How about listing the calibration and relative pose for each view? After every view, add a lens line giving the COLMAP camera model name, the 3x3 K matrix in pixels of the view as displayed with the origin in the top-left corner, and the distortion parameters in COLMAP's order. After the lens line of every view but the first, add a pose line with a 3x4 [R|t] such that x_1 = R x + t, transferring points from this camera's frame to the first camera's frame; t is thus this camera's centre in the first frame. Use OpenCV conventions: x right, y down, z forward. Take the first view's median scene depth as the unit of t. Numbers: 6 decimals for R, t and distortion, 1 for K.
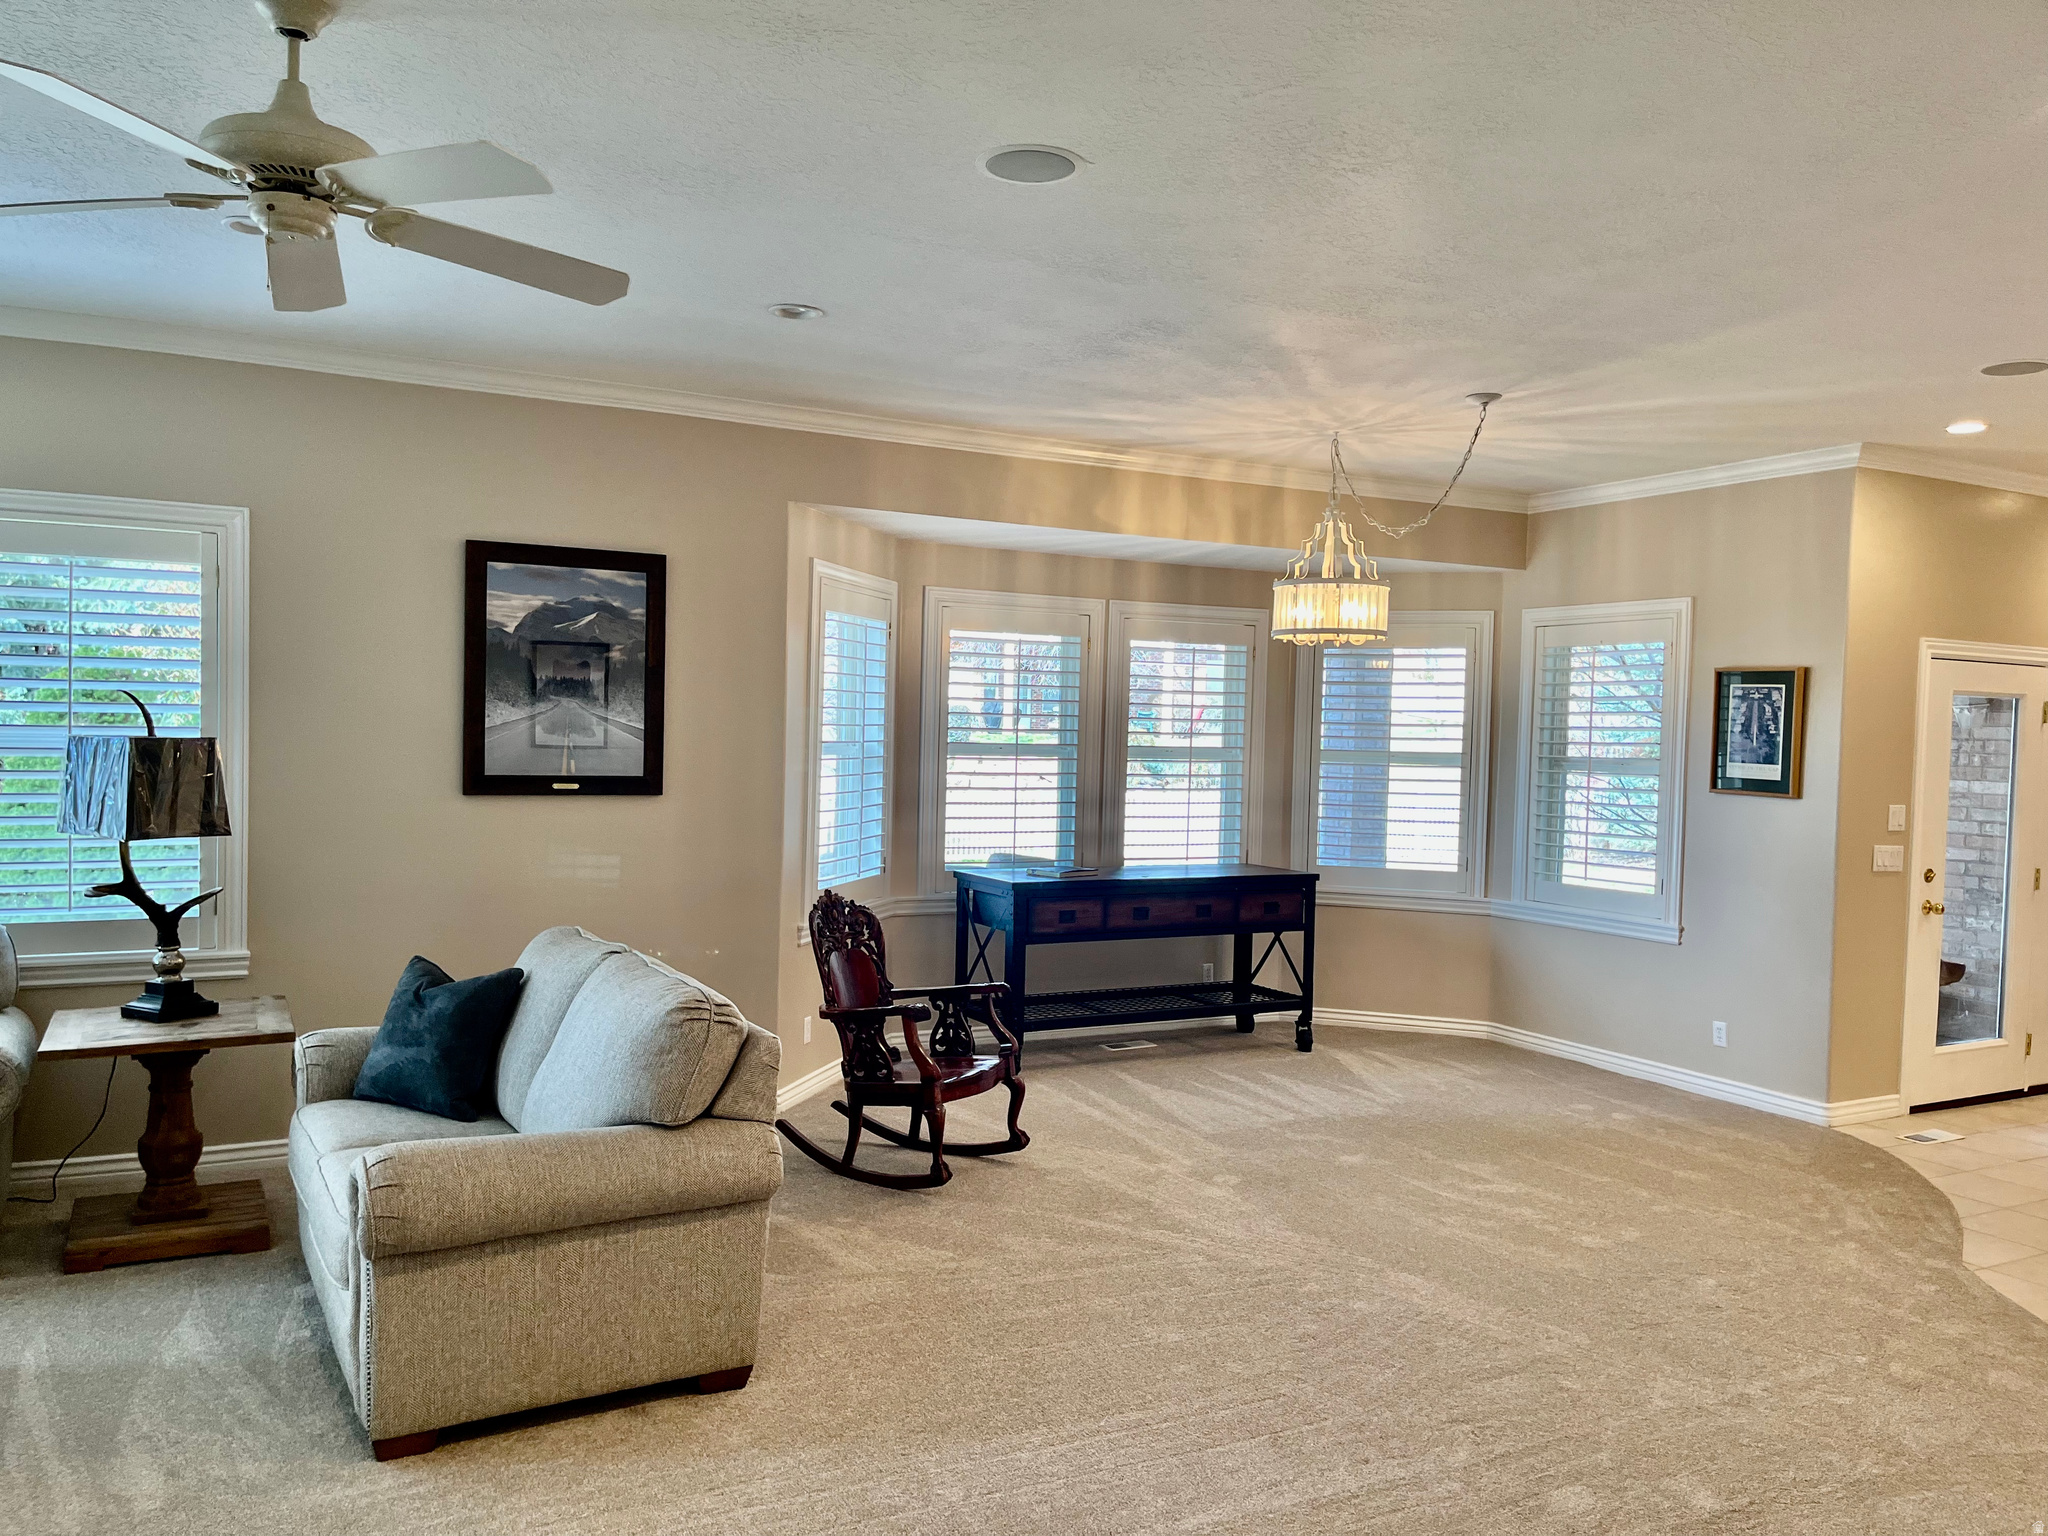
lens RADIAL K [[1551.7, 0, 1024.0], [0, 1551.7, 768.0], [0, 0, 1]] dist [-0.002185, -0.001135]
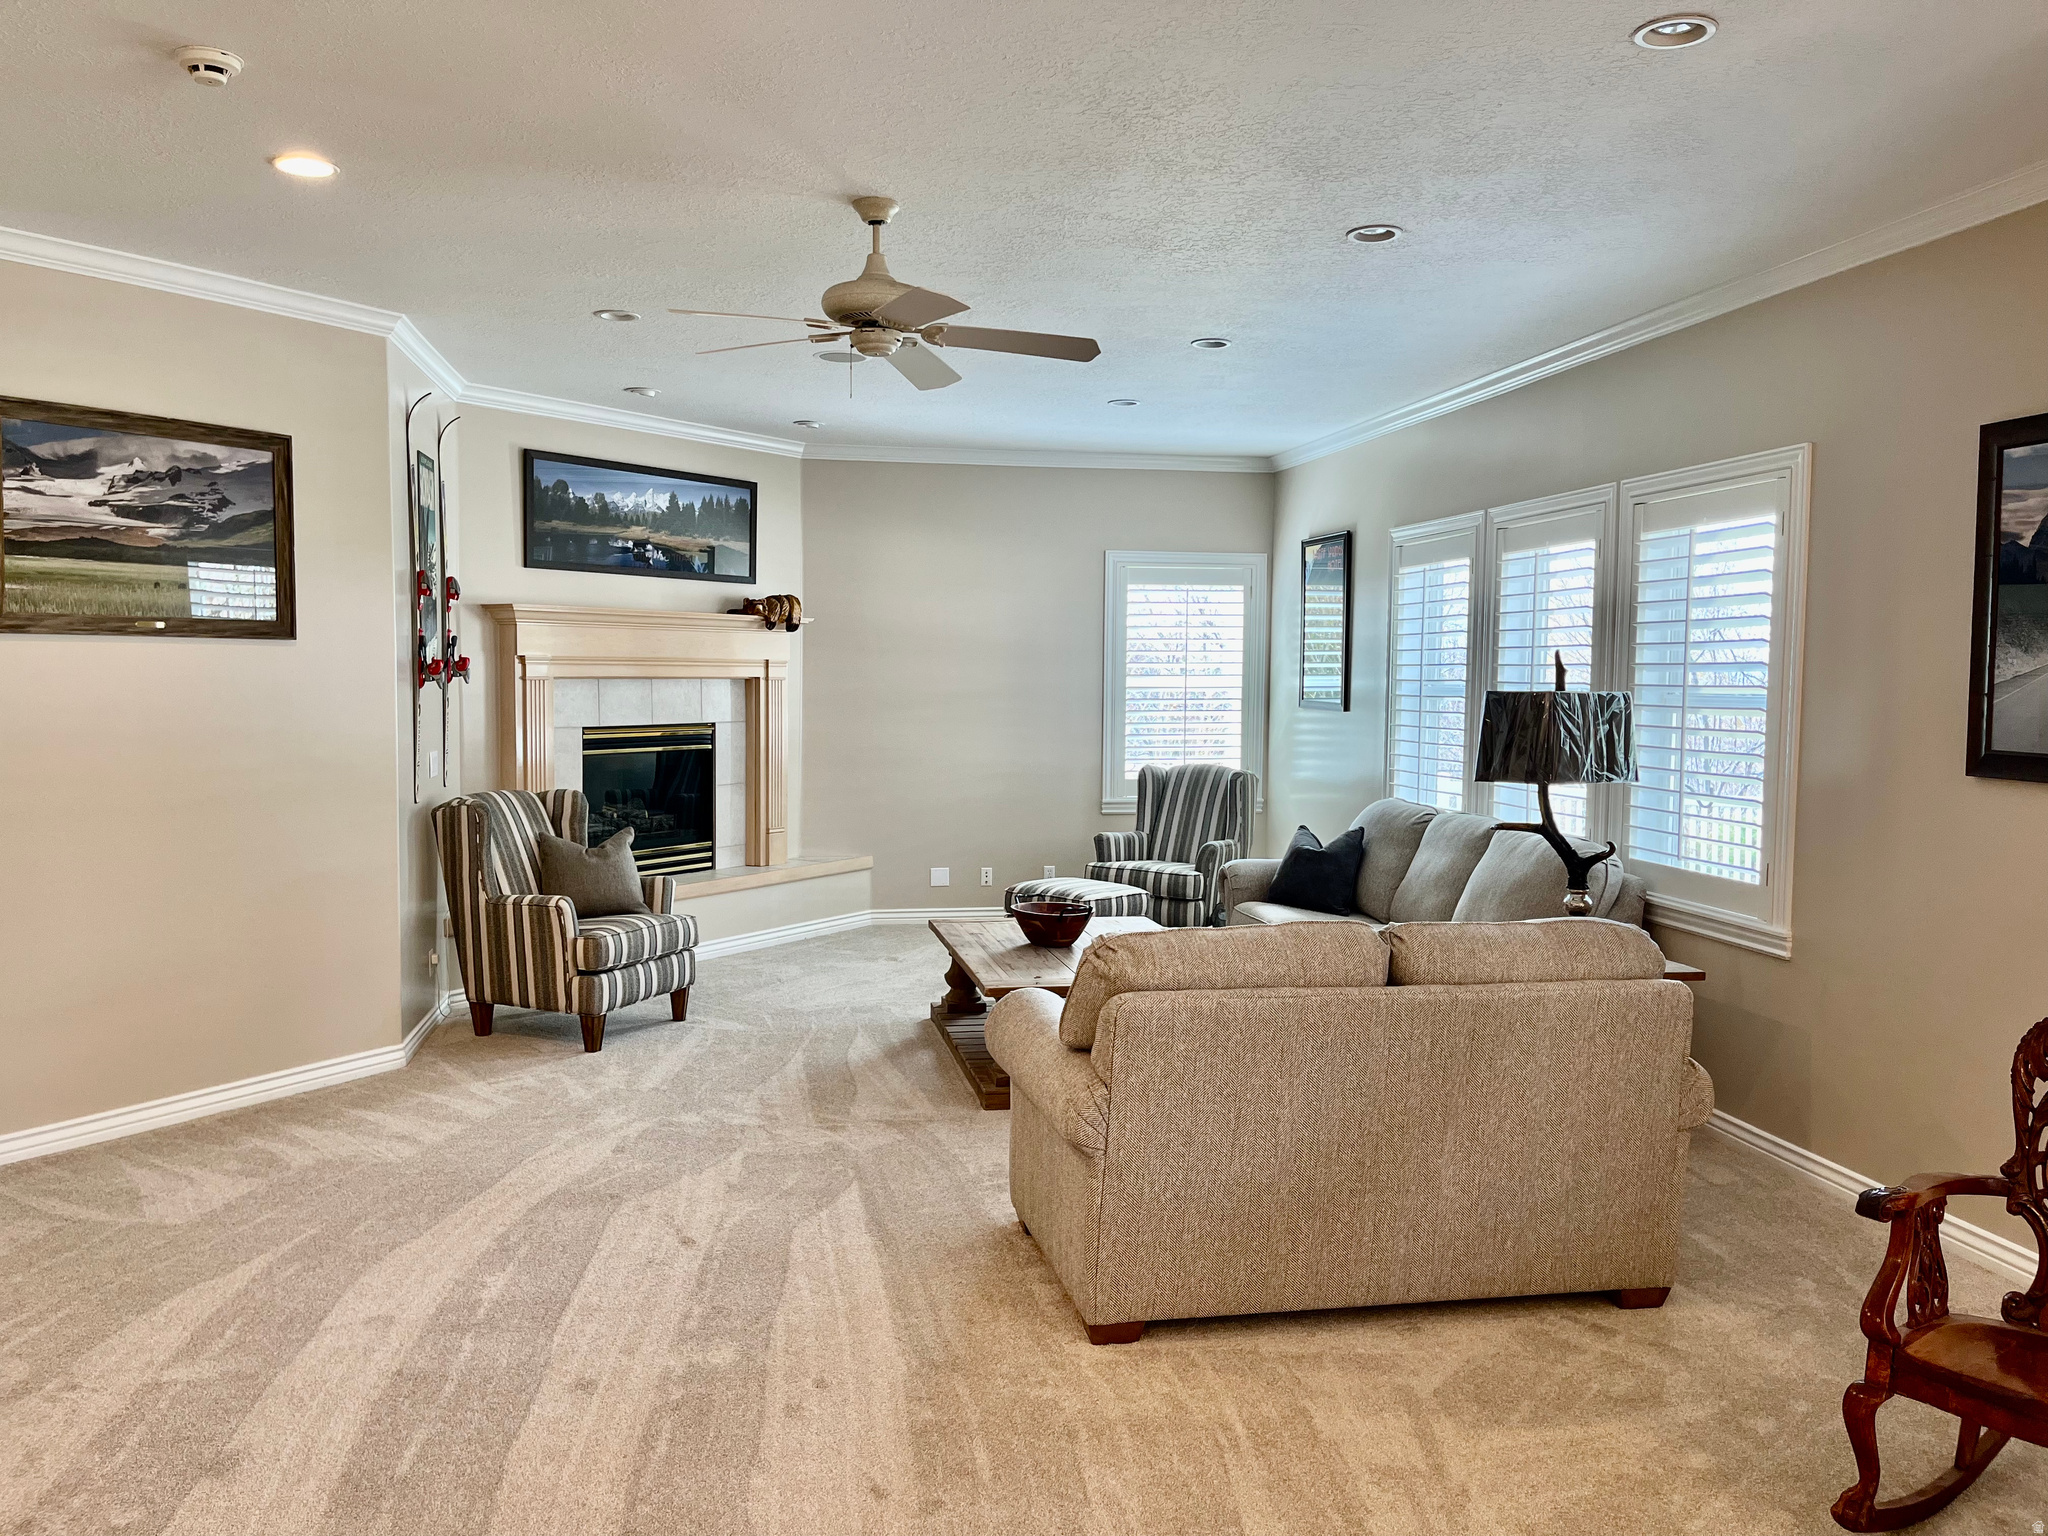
lens RADIAL K [[1597.6, 0, 1024.0], [0, 1597.6, 768.0], [0, 0, 1]] dist [0.003962, 0.001919]
pose [[-0.300591, 0.037051, -0.953033, 0.528824], [-0.036410, 0.998071, 0.050285, -0.008504], [0.953058, 0.049815, -0.298662, 0.851784]]
